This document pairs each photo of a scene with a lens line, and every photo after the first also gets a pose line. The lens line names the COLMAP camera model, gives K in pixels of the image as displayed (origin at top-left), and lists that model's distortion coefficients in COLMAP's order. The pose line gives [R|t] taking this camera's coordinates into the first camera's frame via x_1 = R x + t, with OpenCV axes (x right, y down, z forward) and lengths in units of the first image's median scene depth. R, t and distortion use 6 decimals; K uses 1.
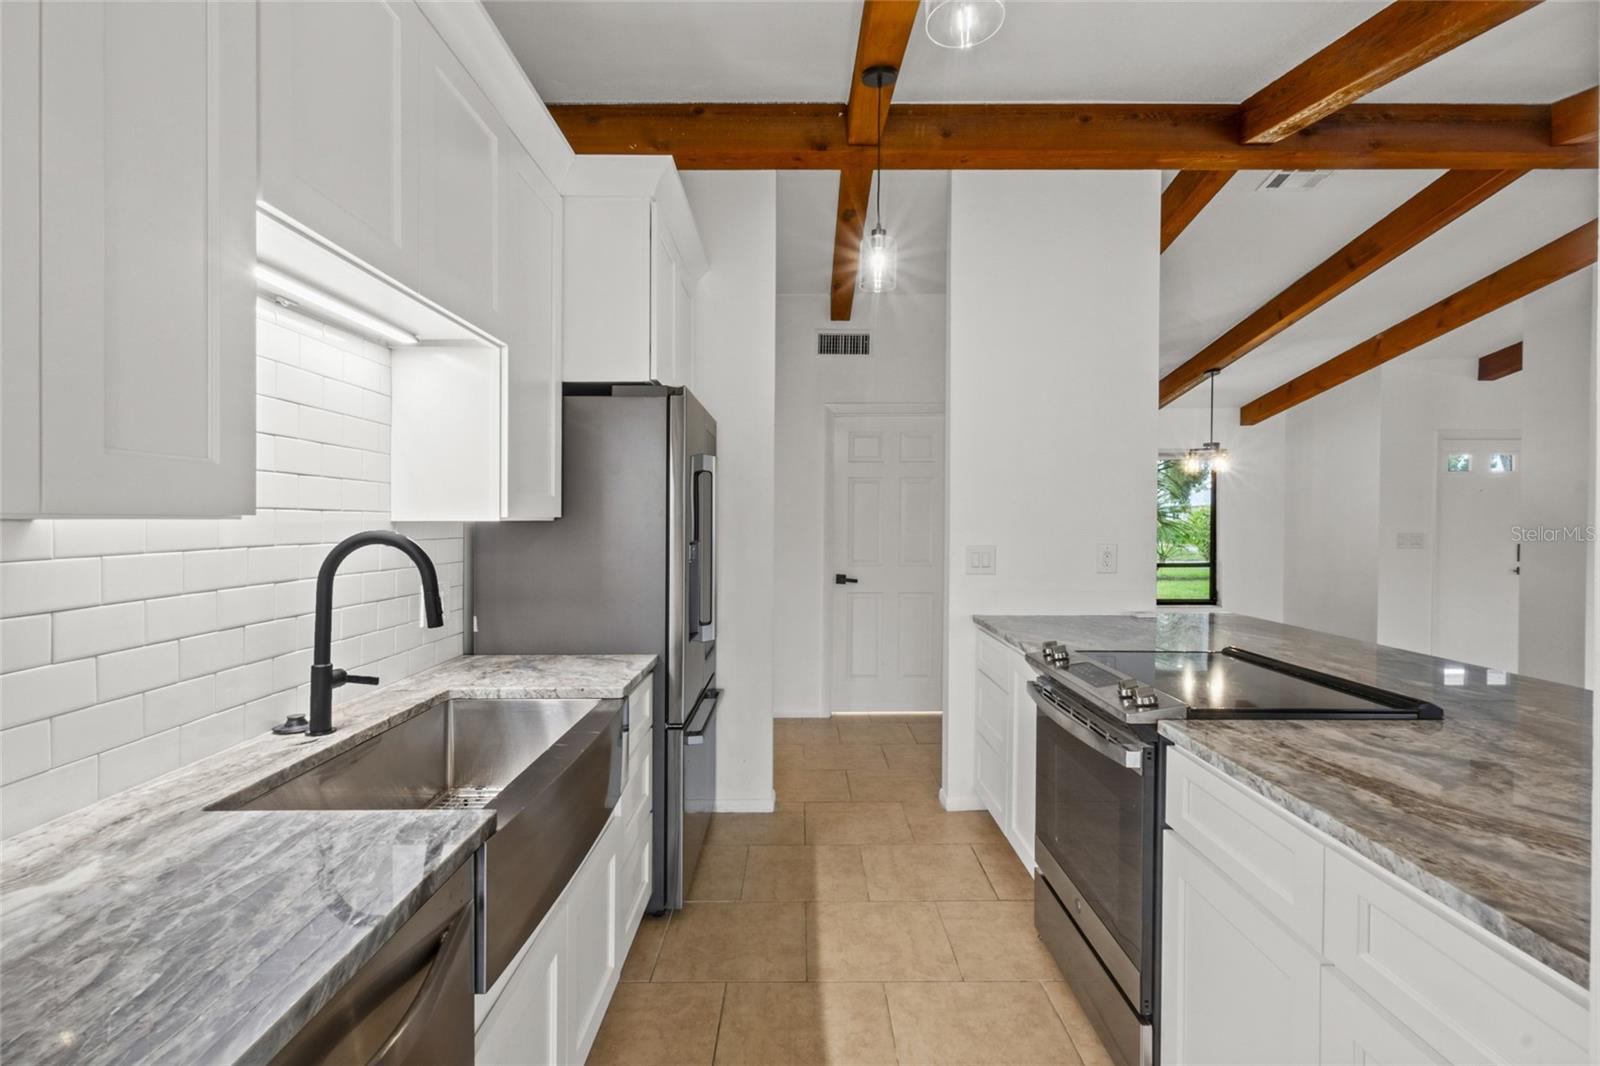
lens RADIAL K [[738.4, 0, 795.0], [0, 738.4, 528.8], [0, 0, 1]] dist [0.005303, -0.000212]
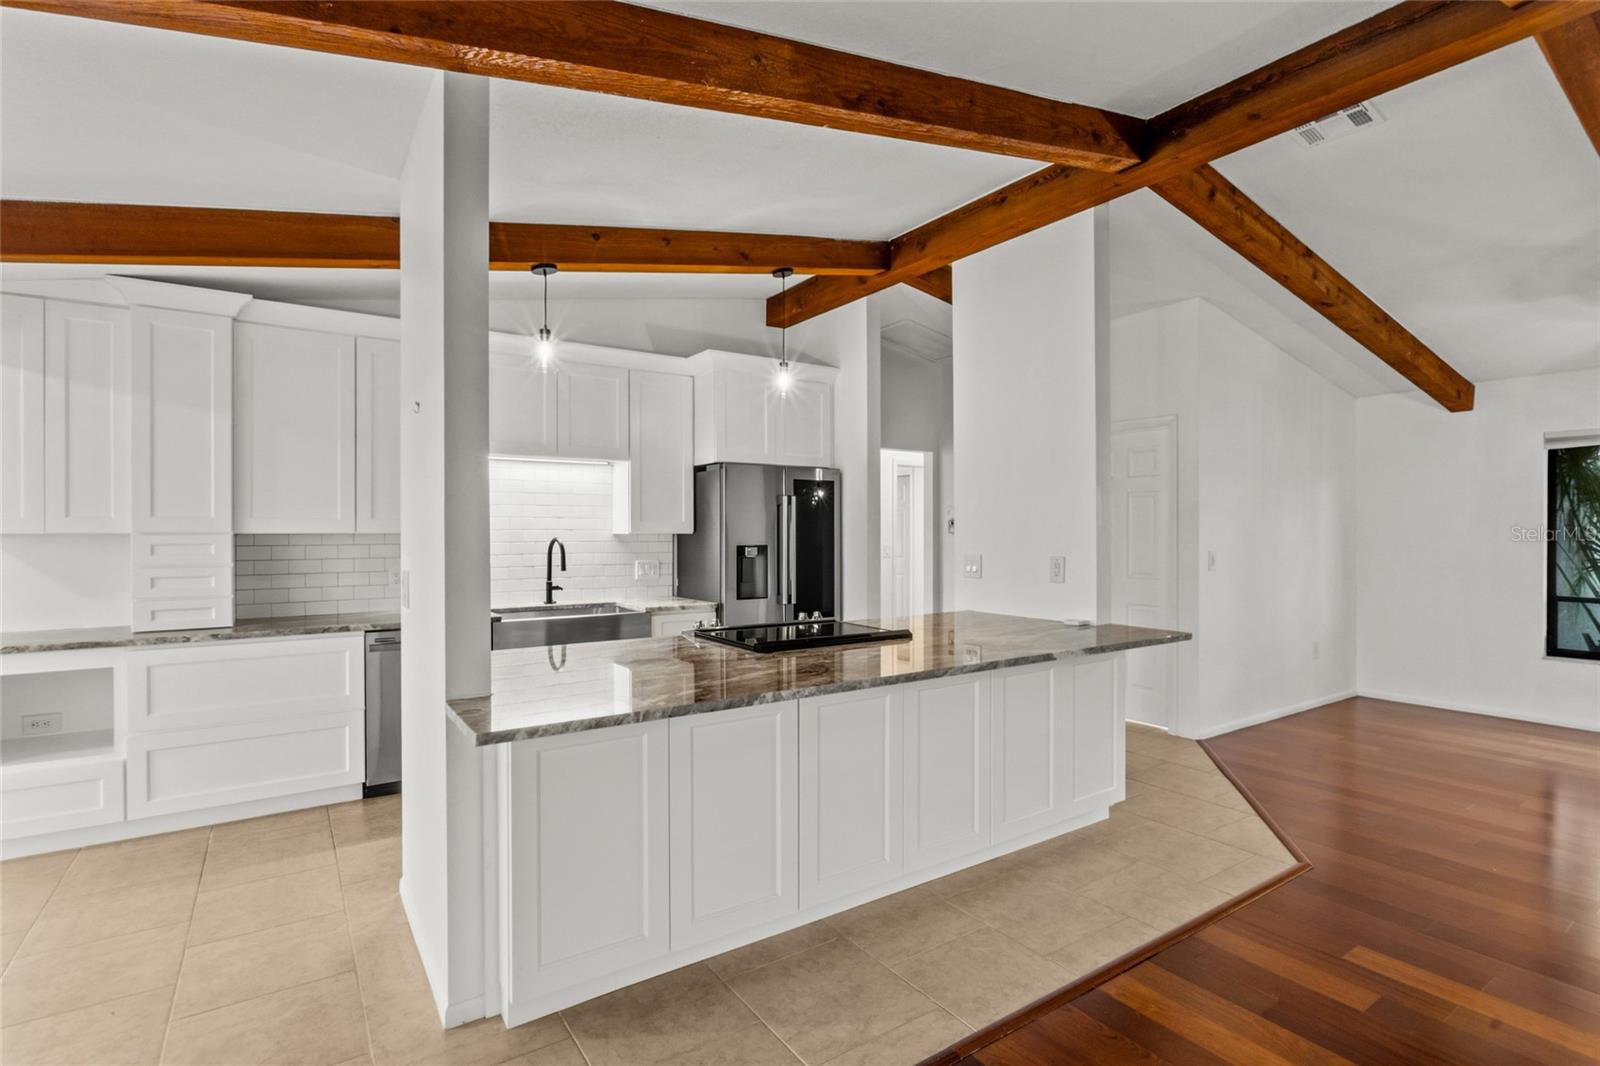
lens RADIAL K [[767.3, 0, 800.0], [0, 767.3, 533.0], [0, 0, 1]] dist [-0.002462, -0.000420]
pose [[0.570400, 0.003403, -0.821360, 1.561164], [-0.008252, 0.999965, -0.001588, -0.012113], [0.821326, 0.007683, 0.570408, 0.031319]]
